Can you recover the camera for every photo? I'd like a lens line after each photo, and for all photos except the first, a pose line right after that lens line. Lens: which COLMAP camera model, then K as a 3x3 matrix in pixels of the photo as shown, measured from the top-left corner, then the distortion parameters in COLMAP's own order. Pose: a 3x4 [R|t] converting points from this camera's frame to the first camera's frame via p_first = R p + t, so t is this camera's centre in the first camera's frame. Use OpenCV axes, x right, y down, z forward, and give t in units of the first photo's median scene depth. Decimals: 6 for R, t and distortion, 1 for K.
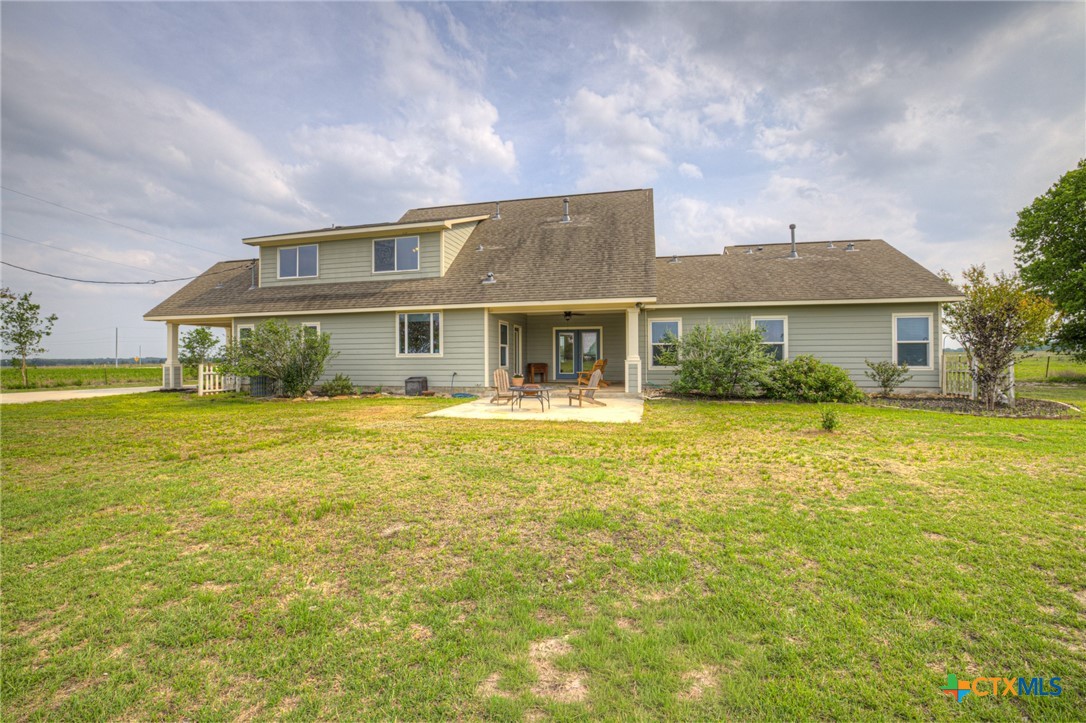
lens RADIAL K [[465.8, 0, 530.5], [0, 465.8, 346.8], [0, 0, 1]] dist [-0.011514, 0.004612]
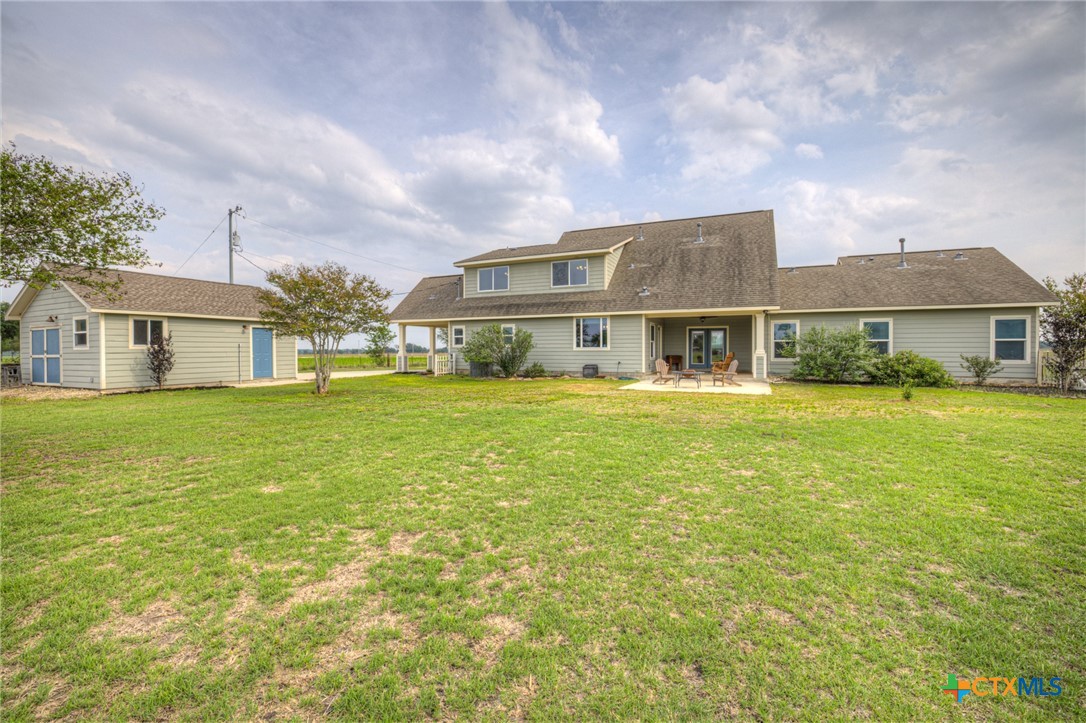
lens RADIAL K [[465.8, 0, 541.5], [0, 465.8, 358.2], [0, 0, 1]] dist [-0.011514, 0.004612]
pose [[0.982776, 0.008285, -0.184616, -0.120434], [-0.001142, 0.999248, 0.038763, -0.006653], [0.184798, -0.037884, 0.982046, -0.341407]]
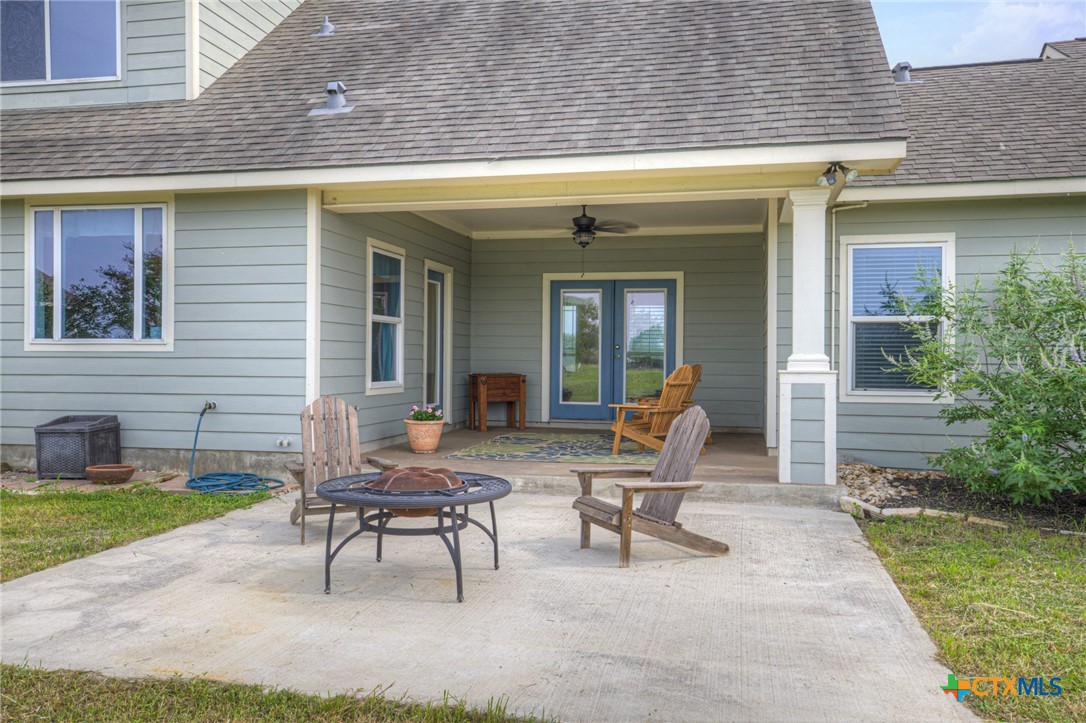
lens RADIAL K [[910.4, 0, 515.3], [0, 910.4, 342.2], [0, 0, 1]] dist [0.069981, 0.003858]
pose [[0.999916, 0.012945, -0.000967, 0.033875], [-0.012943, 0.999913, 0.002513, 0.010319], [0.000999, -0.002500, 0.999996, 0.363189]]
